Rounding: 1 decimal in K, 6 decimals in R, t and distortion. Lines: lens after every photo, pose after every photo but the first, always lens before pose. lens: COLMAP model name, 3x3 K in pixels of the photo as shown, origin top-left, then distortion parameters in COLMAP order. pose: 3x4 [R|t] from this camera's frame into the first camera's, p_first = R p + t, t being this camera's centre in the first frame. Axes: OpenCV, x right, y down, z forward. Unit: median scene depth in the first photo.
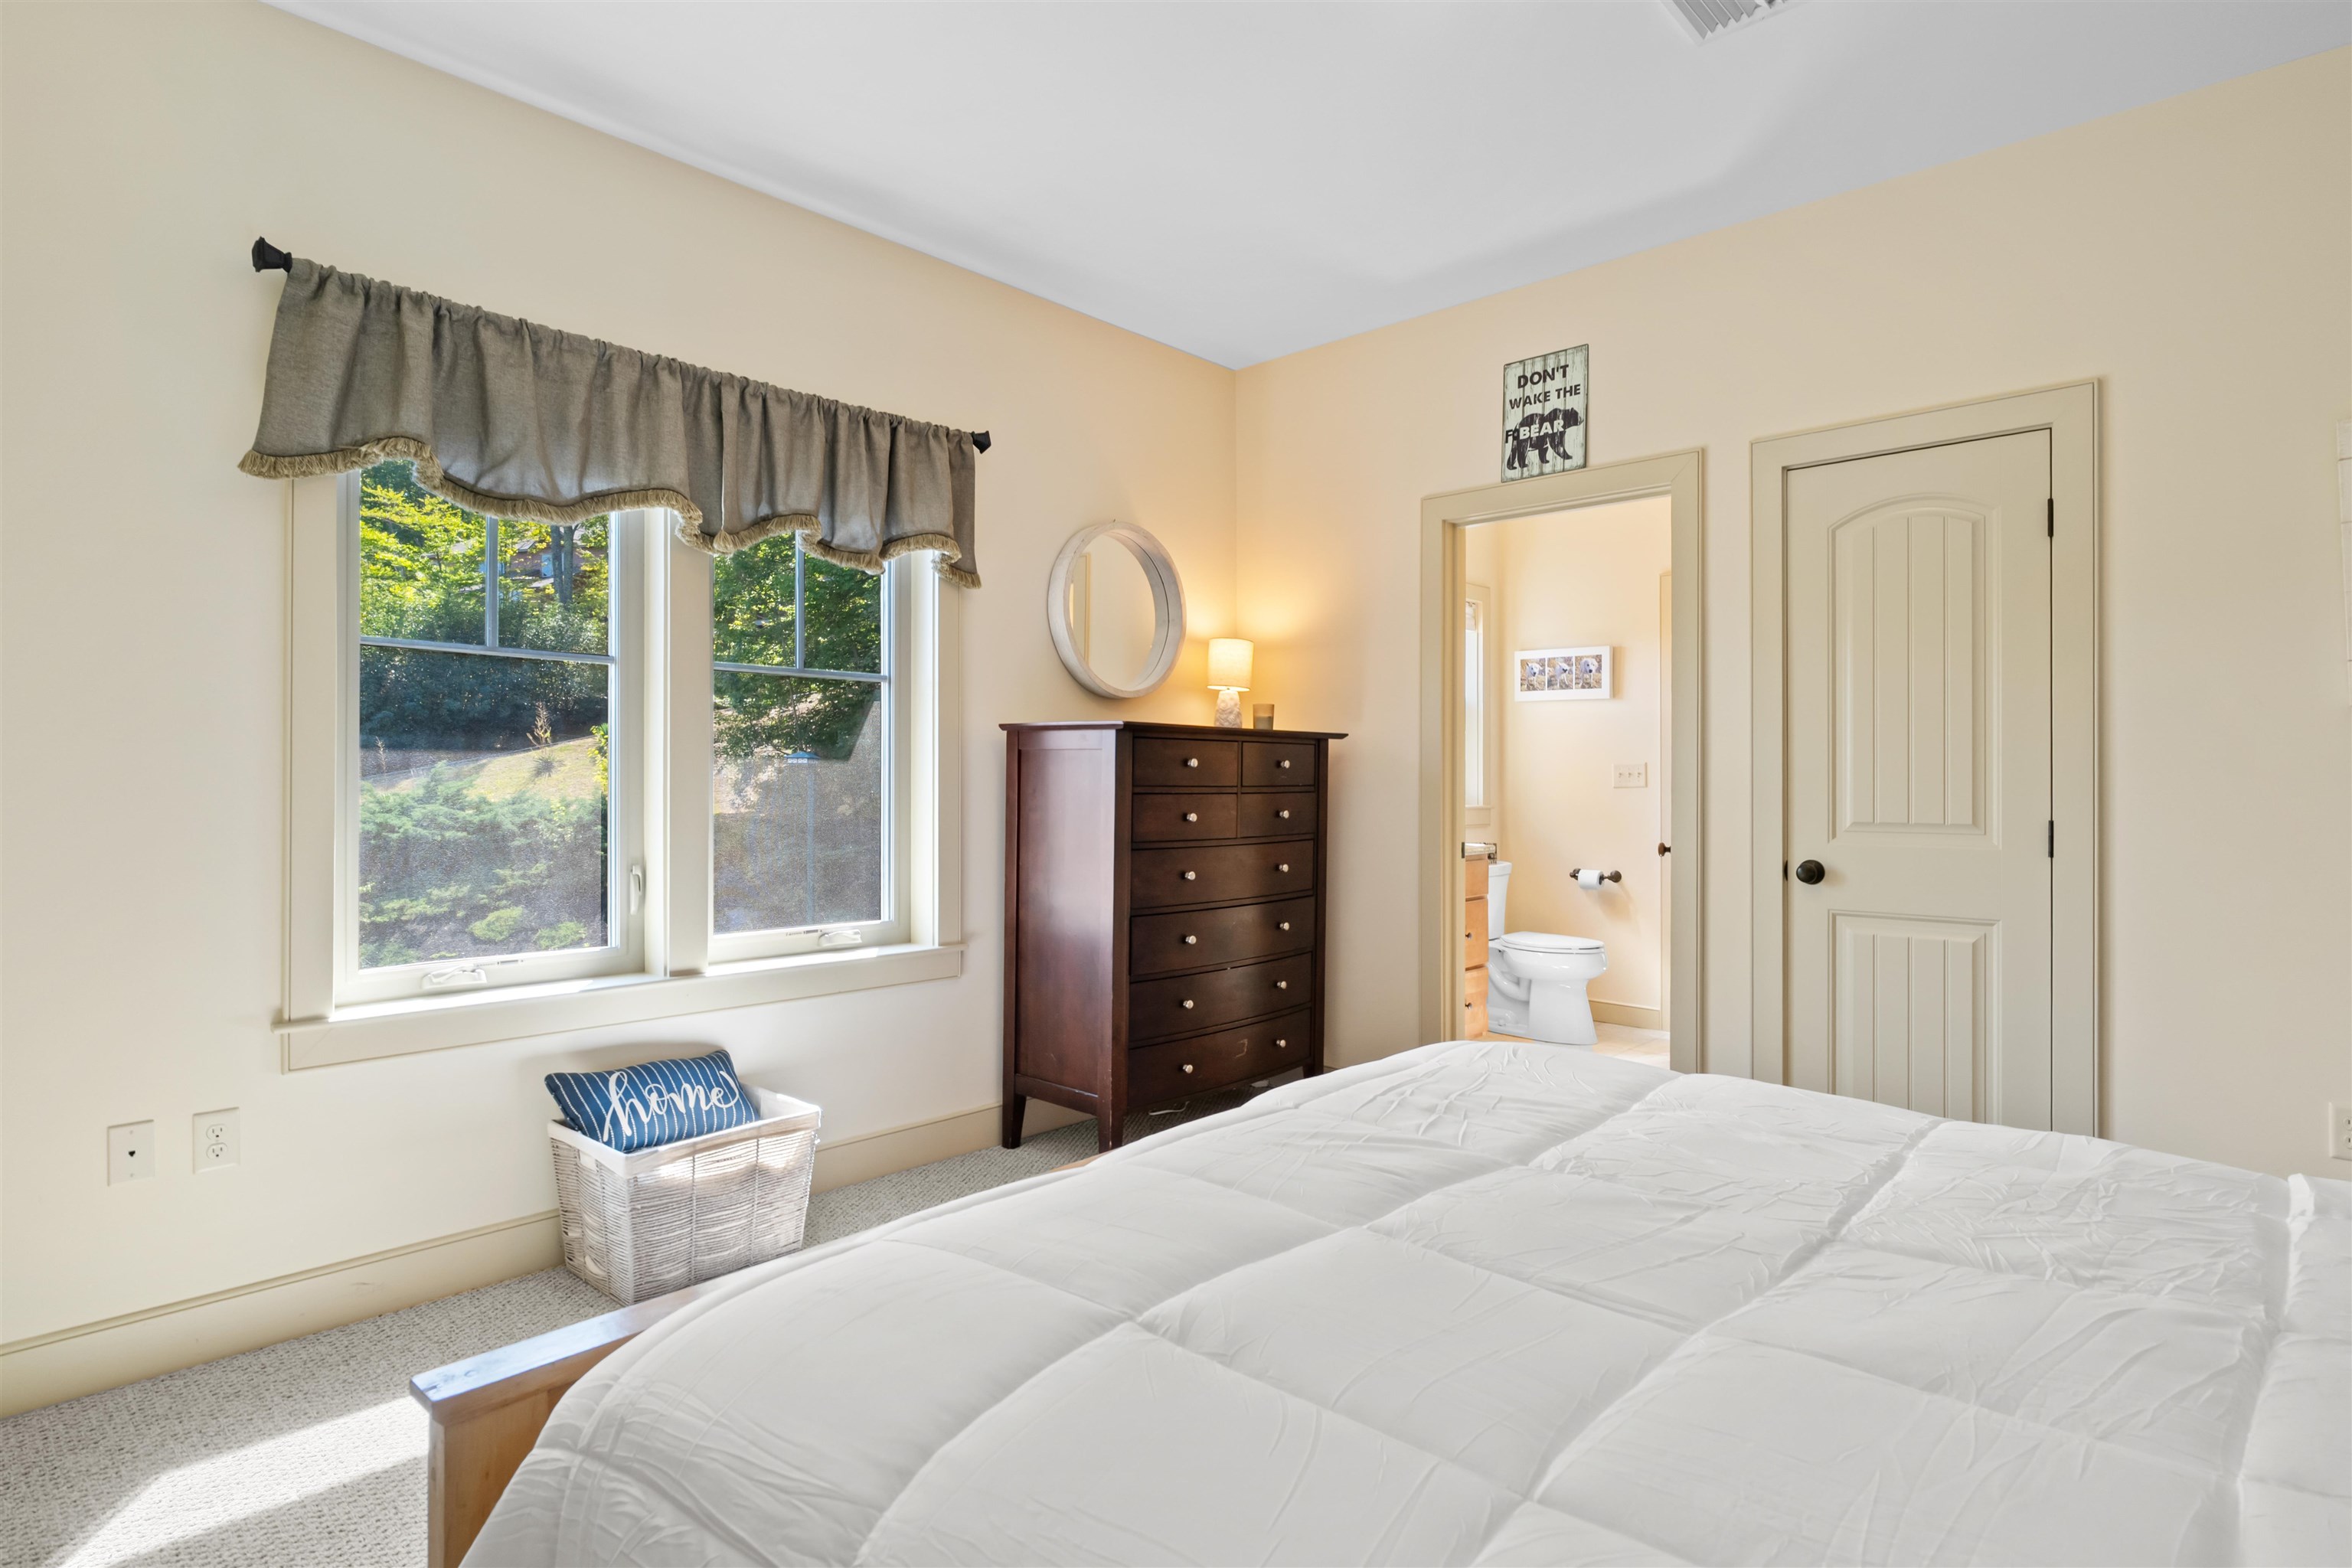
lens RADIAL K [[1209.8, 0, 1171.8], [0, 1209.8, 763.9], [0, 0, 1]] dist [-0.001603, 0.001044]
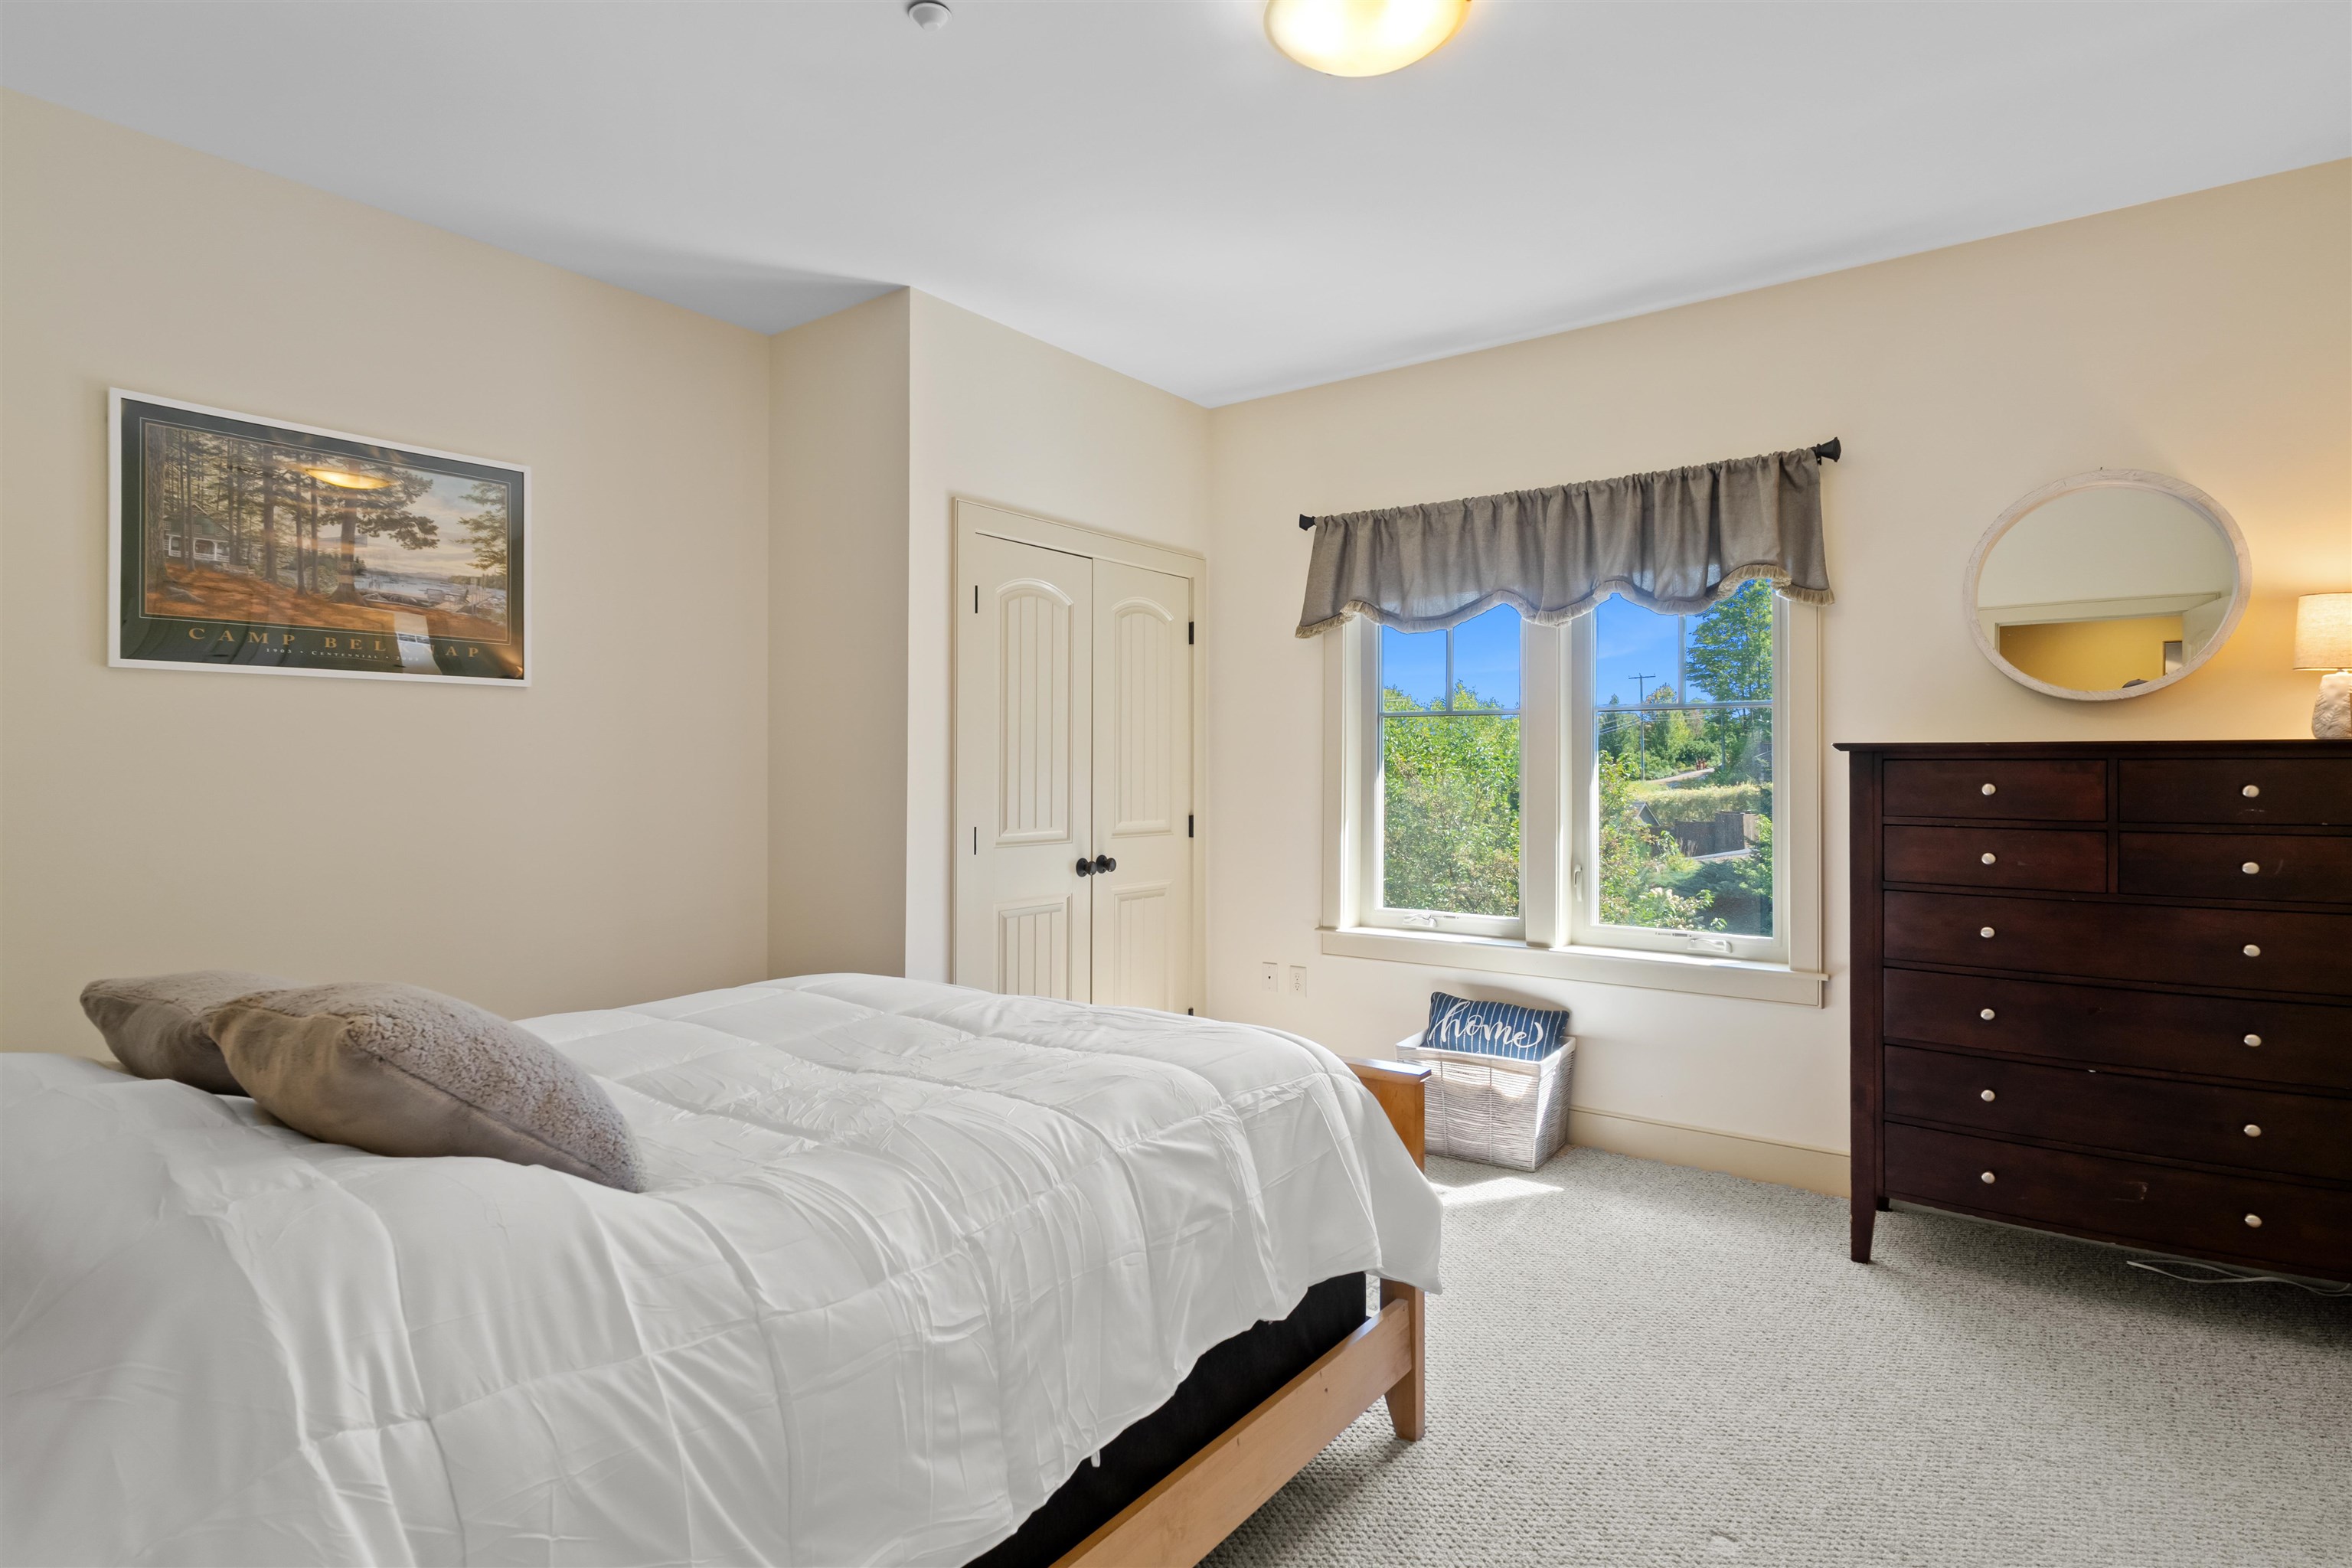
lens RADIAL K [[1209.8, 0, 1171.8], [0, 1209.8, 763.9], [0, 0, 1]] dist [-0.001603, 0.001044]
pose [[0.111586, -0.007531, -0.993726, 0.912403], [0.011673, 0.999912, -0.006268, -0.024563], [0.993686, -0.010900, 0.111664, 0.469486]]
